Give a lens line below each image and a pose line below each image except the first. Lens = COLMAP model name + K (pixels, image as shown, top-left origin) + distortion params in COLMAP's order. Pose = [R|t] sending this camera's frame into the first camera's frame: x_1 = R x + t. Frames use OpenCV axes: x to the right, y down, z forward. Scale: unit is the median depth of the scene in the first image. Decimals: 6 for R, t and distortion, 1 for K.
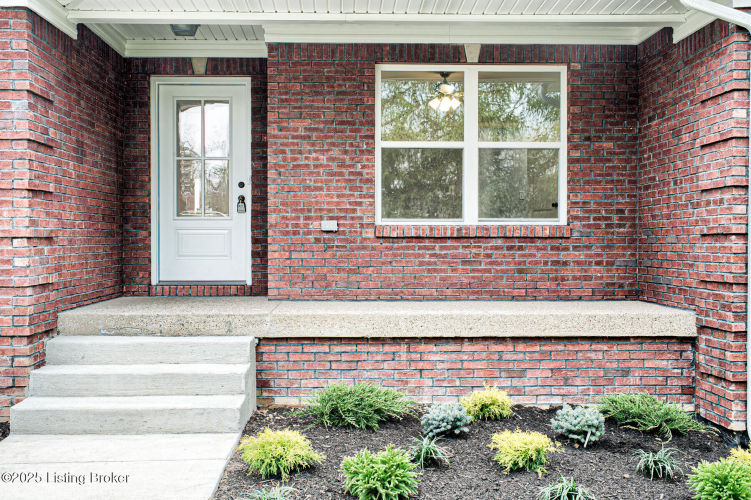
lens RADIAL K [[822.7, 0, 375.7], [0, 822.7, 249.4], [0, 0, 1]] dist [0.007025, 0.000000]
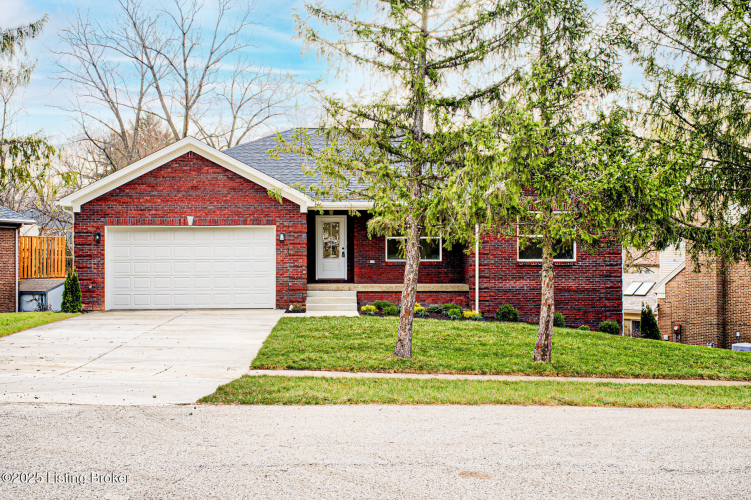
lens RADIAL K [[843.2, 0, 375.3], [0, 843.2, 250.6], [0, 0, 1]] dist [-0.007253, 0.000000]
pose [[0.999652, -0.000311, 0.026389, -0.127455], [0.000668, 0.999908, -0.013535, -0.026318], [-0.026382, 0.013548, 0.999560, -2.335679]]
